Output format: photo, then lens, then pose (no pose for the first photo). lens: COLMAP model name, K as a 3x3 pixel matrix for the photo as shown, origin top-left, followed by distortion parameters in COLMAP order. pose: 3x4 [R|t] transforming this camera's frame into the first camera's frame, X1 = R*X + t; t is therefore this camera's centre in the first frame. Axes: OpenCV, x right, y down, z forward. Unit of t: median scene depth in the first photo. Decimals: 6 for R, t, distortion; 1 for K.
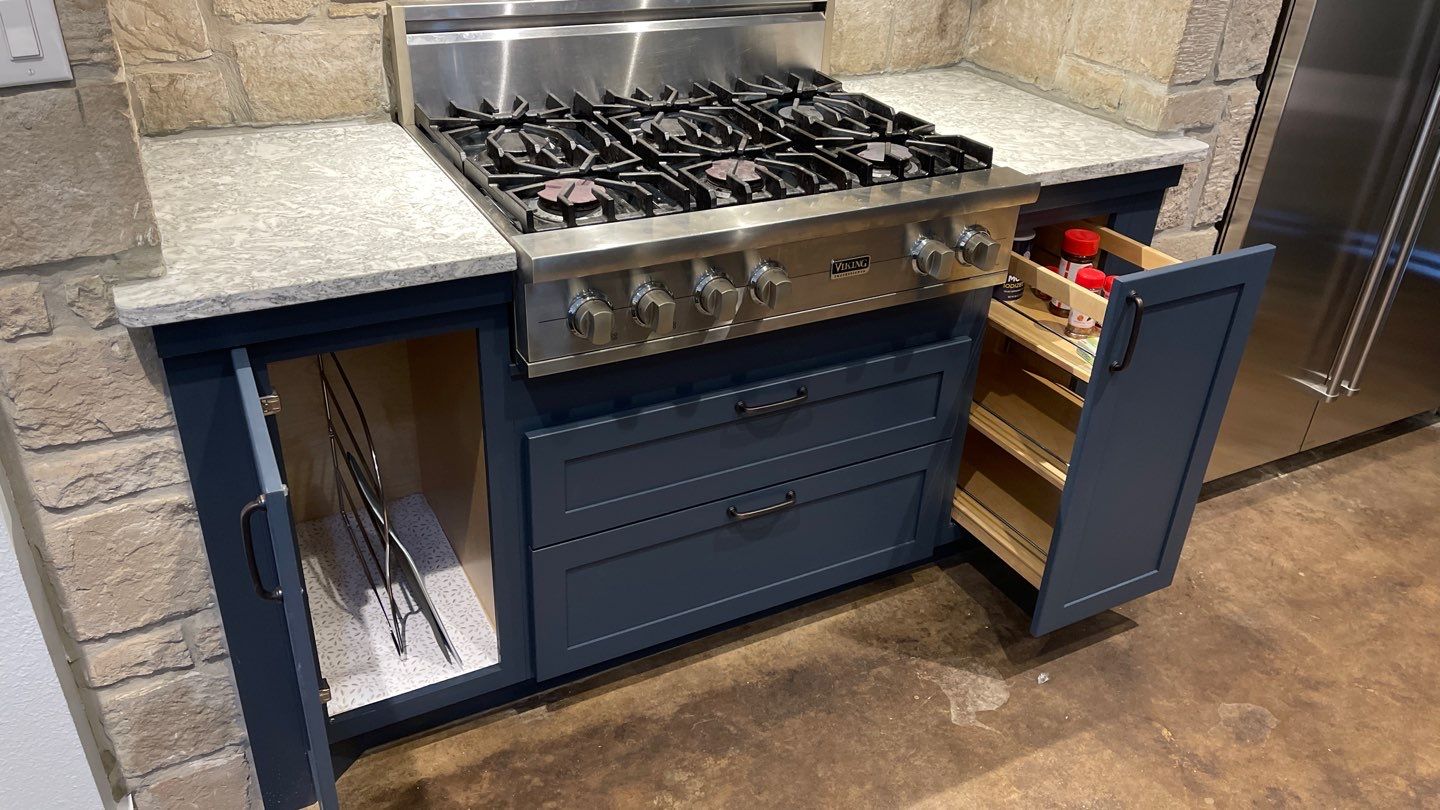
lens RADIAL K [[1089.7, 0, 723.0], [0, 1089.7, 400.6], [0, 0, 1]] dist [0.068712, -0.081368]
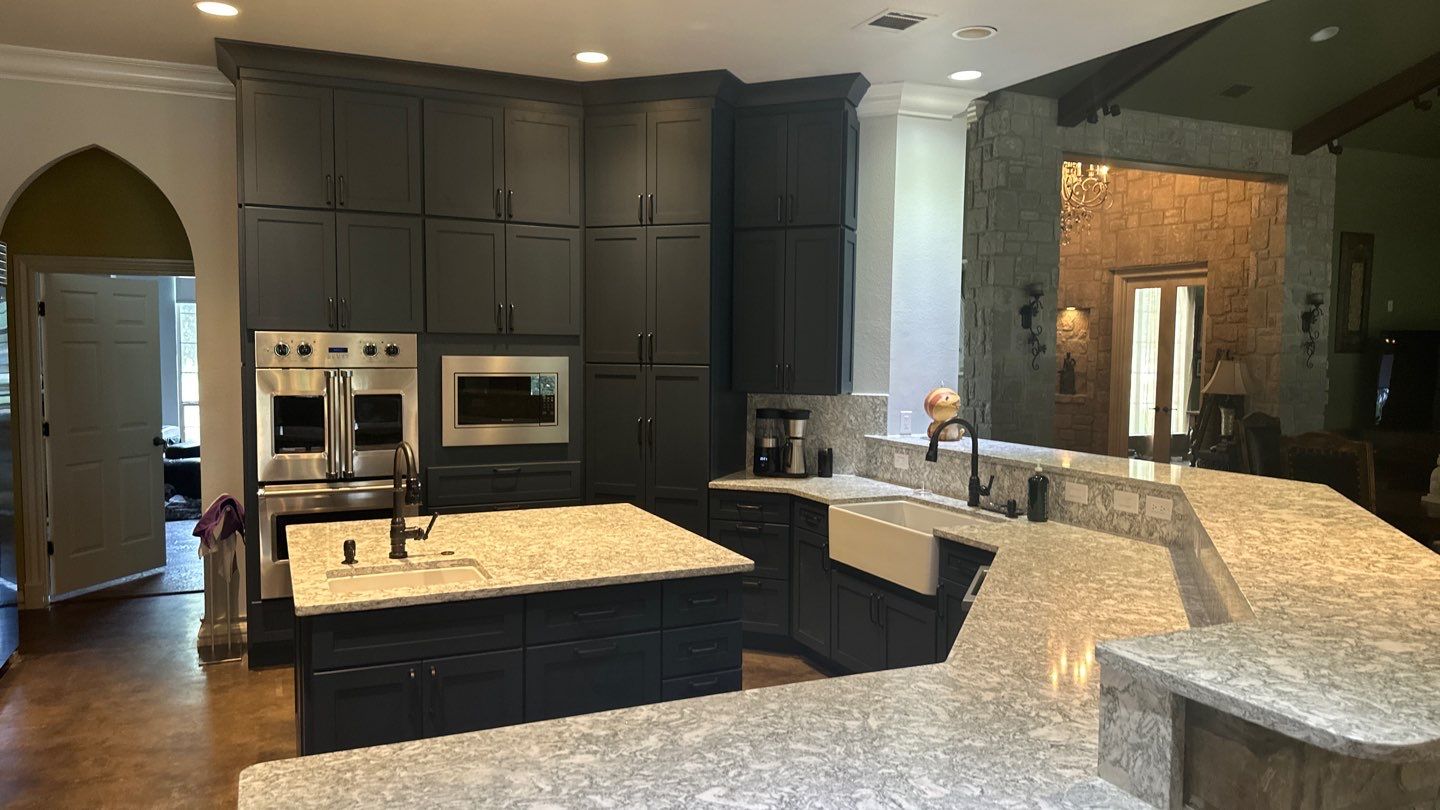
lens RADIAL K [[1006.2, 0, 719.5], [0, 1006.2, 414.5], [0, 0, 1]] dist [0.110032, -0.166149]
pose [[0.064267, -0.114769, 0.991311, -1.319961], [0.492878, 0.867400, 0.068470, 0.185470], [-0.867722, 0.484196, 0.112312, -0.540573]]
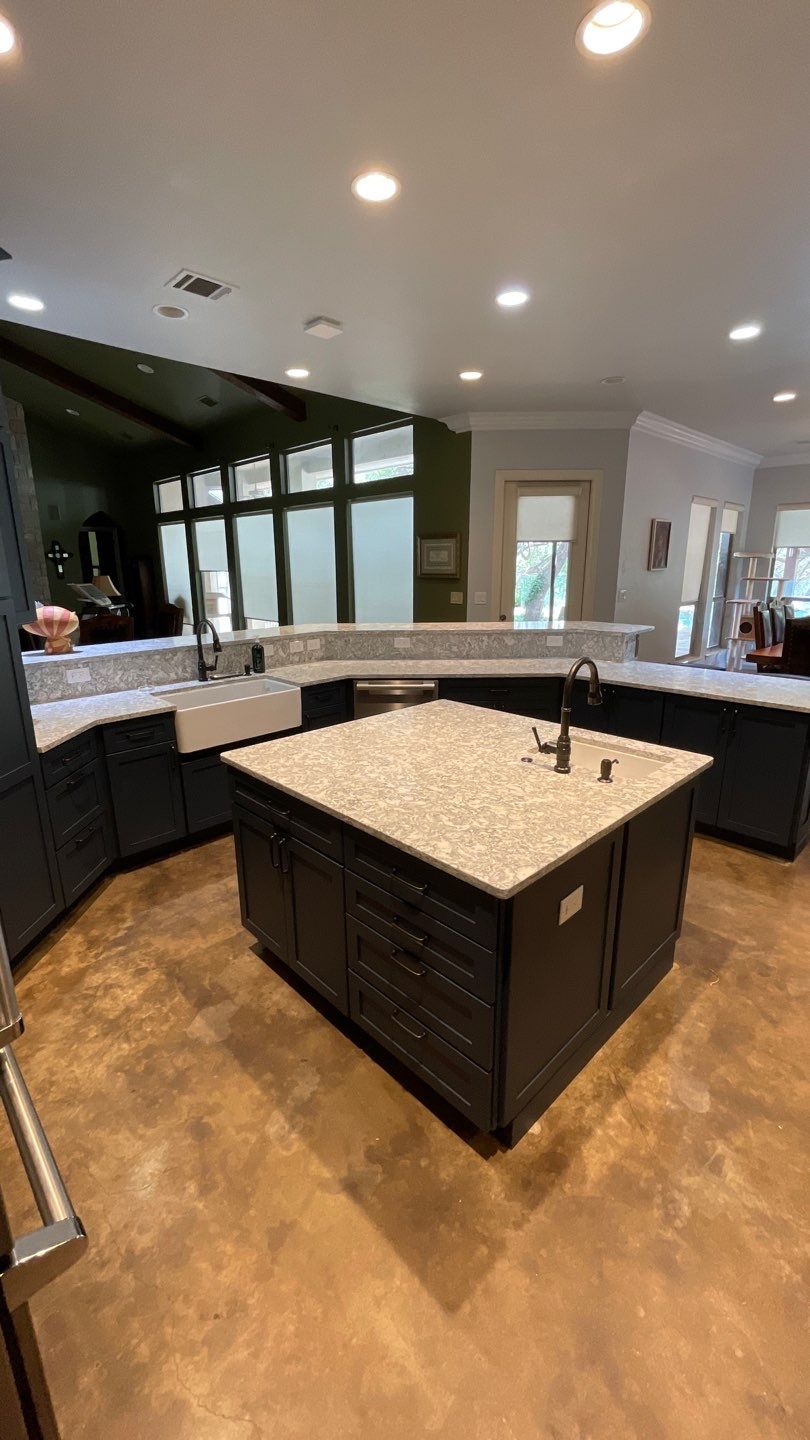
lens RADIAL K [[582.3, 0, 403.9], [0, 582.3, 718.0], [0, 0, 1]] dist [0.001775, -0.000185]
pose [[-0.959729, 0.037880, -0.278360, 0.935196], [-0.168240, 0.716027, 0.677496, -0.502851], [0.224977, 0.697044, -0.680819, 0.856150]]
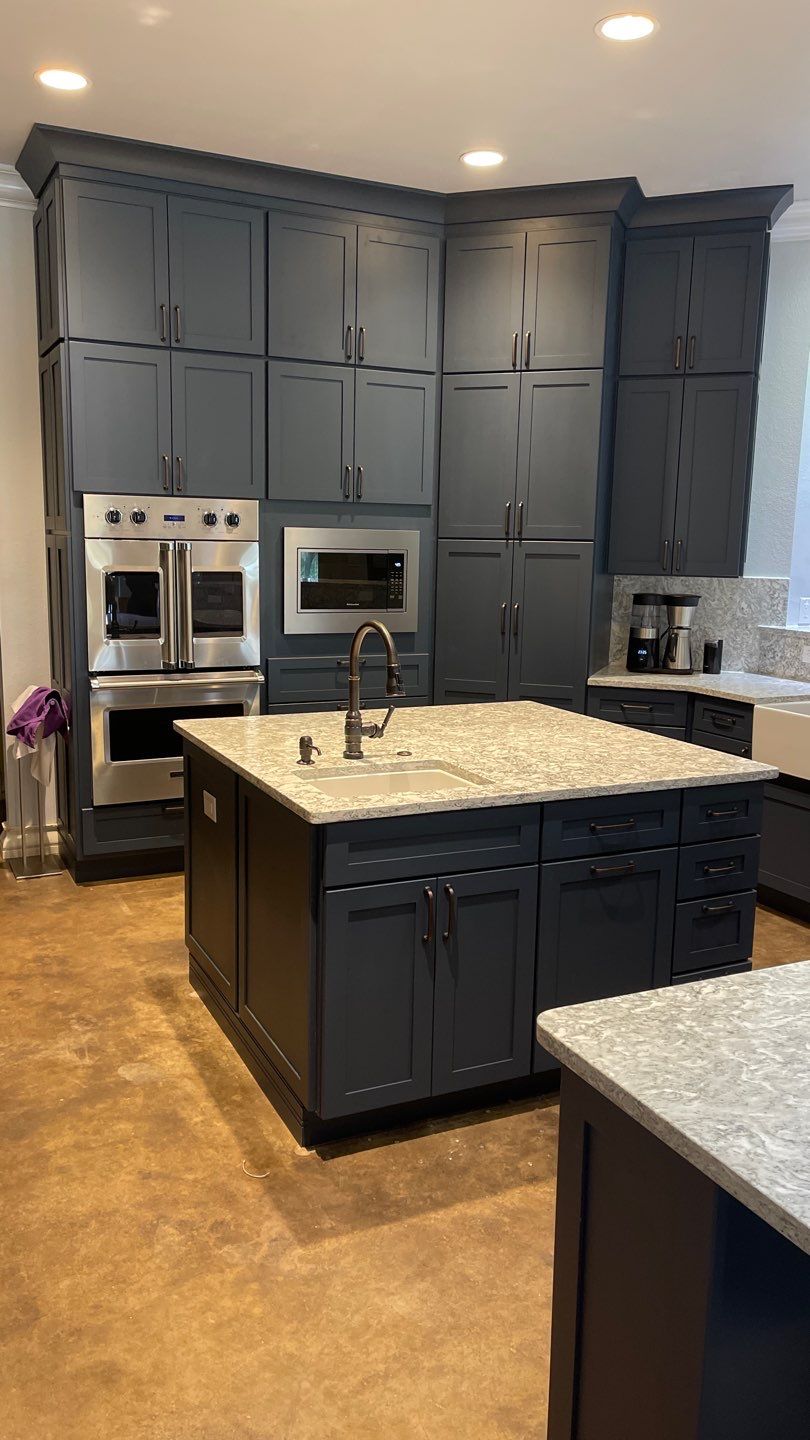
lens RADIAL K [[1089.7, 0, 396.2], [0, 1089.7, 727.0], [0, 0, 1]] dist [0.068712, -0.081368]
pose [[0.048388, -0.215809, 0.975236, -1.186312], [0.484770, 0.858748, 0.165979, -0.026656], [-0.873302, 0.464734, 0.146171, -0.051646]]
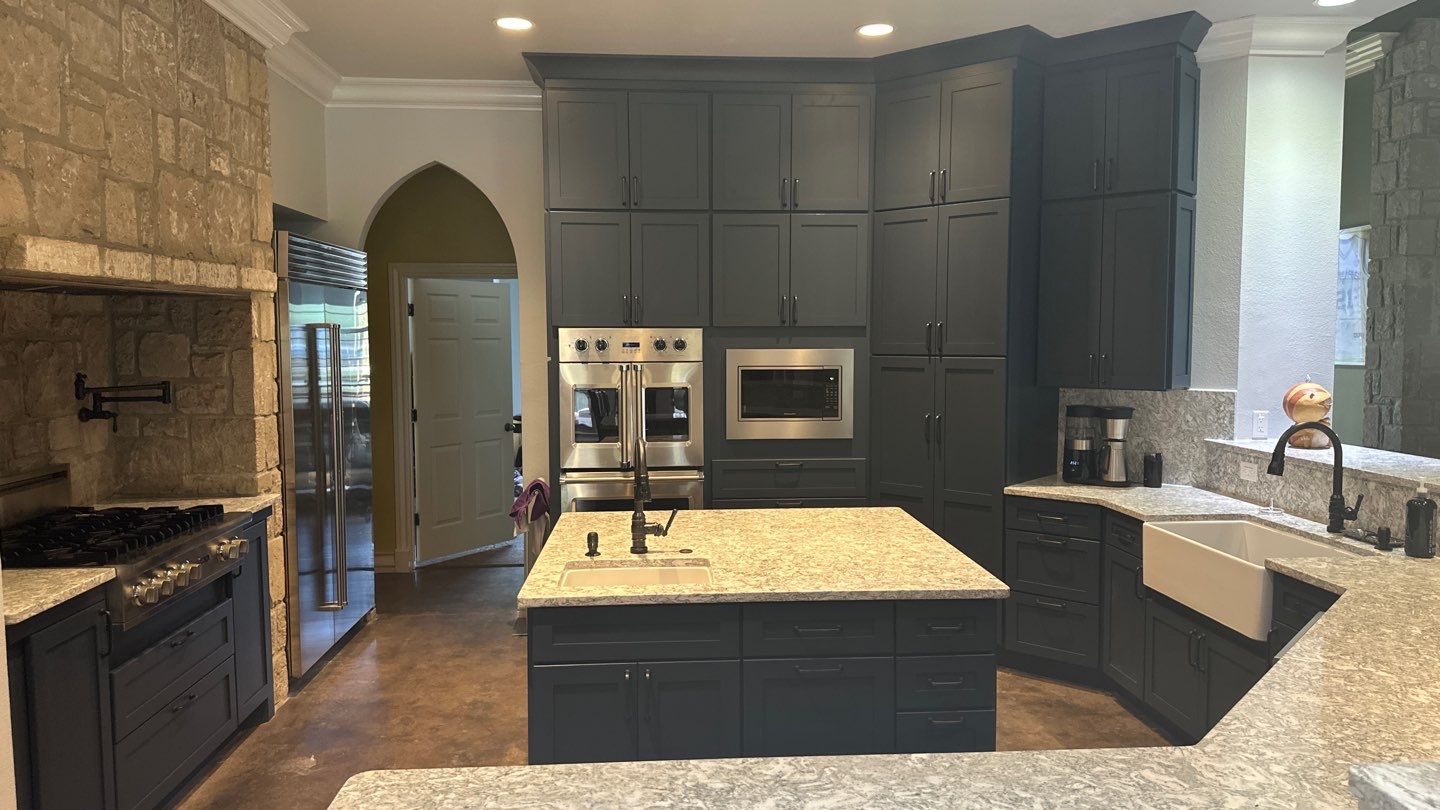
lens RADIAL K [[1006.2, 0, 719.3], [0, 1006.2, 401.2], [0, 0, 1]] dist [0.110032, -0.166149]
pose [[0.409263, -0.109535, 0.905818, -1.133097], [0.475060, 0.873170, -0.109052, 0.274118], [-0.778988, 0.474949, 0.409392, -0.687029]]
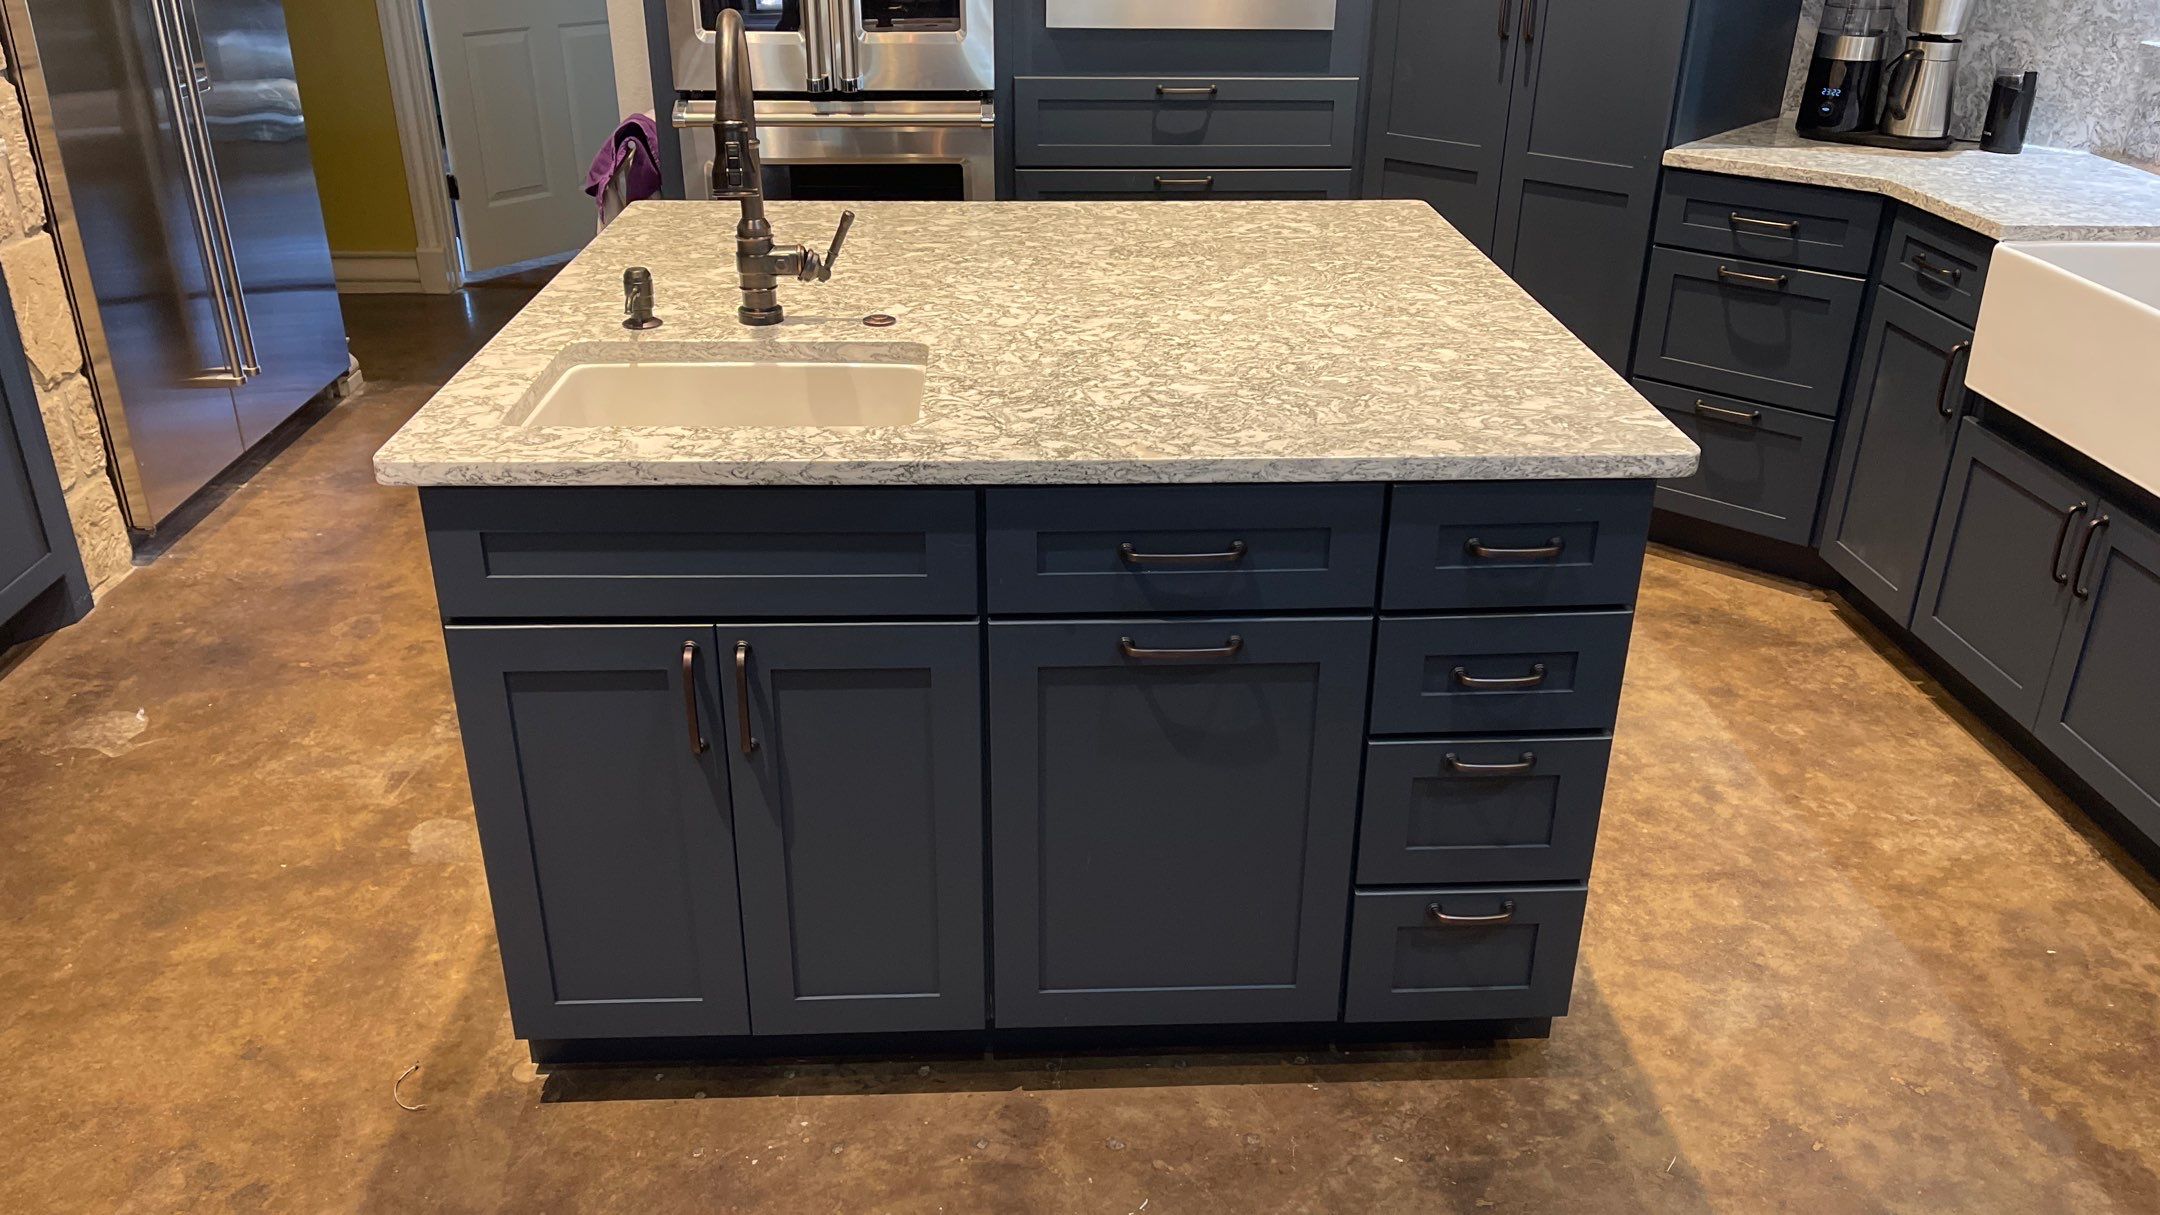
lens RADIAL K [[1634.5, 0, 1080.2], [0, 1634.5, 616.6], [0, 0, 1]] dist [0.068712, -0.081368]
pose [[0.430913, -0.426246, 0.795379, -0.535846], [0.460437, 0.861897, 0.212442, 0.283037], [-0.776087, 0.274678, 0.567662, -0.500249]]
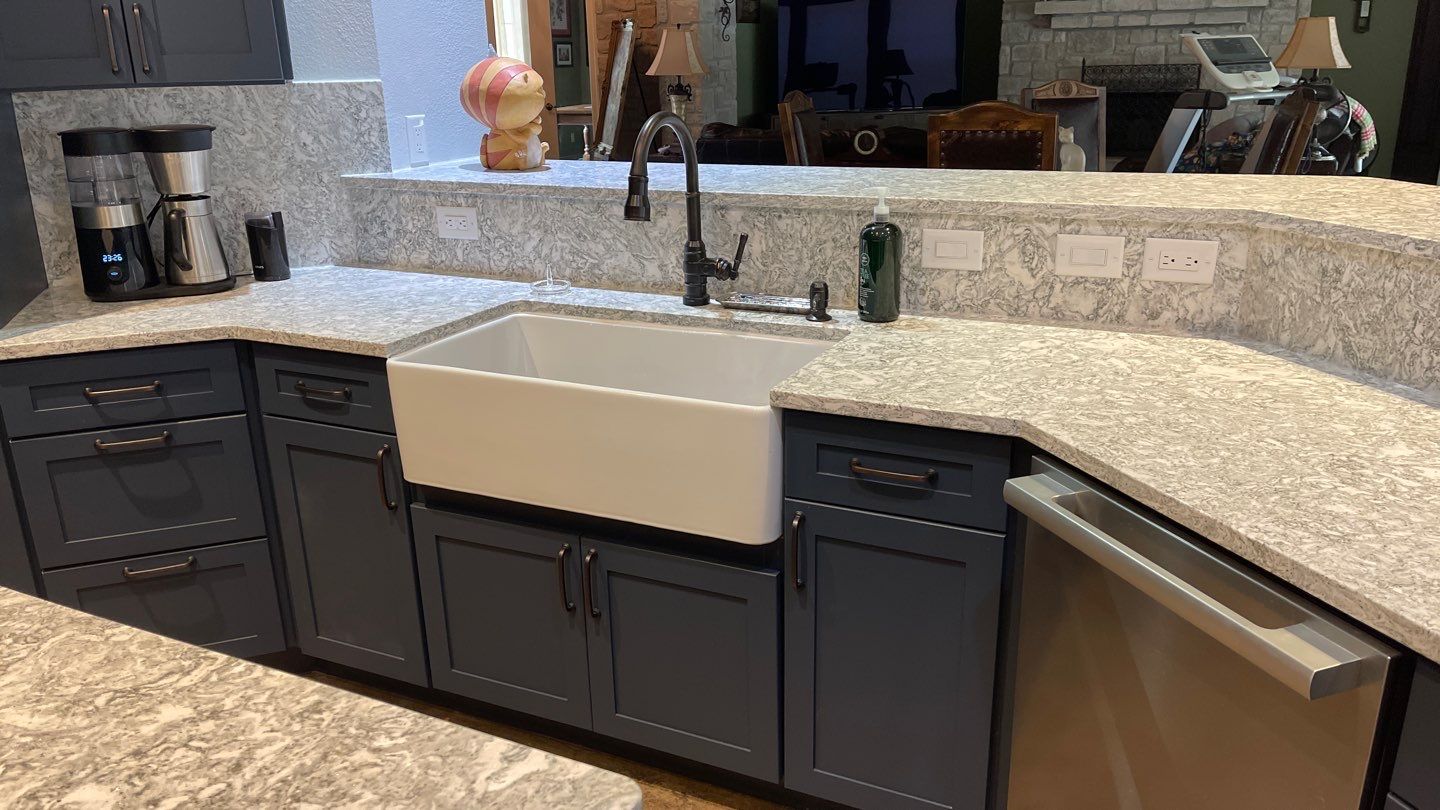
lens RADIAL K [[1089.7, 0, 710.8], [0, 1089.7, 409.3], [0, 0, 1]] dist [0.068712, -0.081368]
pose [[-0.586565, -0.286809, 0.757418, 0.076055], [0.400970, 0.709703, 0.579262, 0.215707], [-0.703680, 0.643477, -0.301285, -0.259633]]
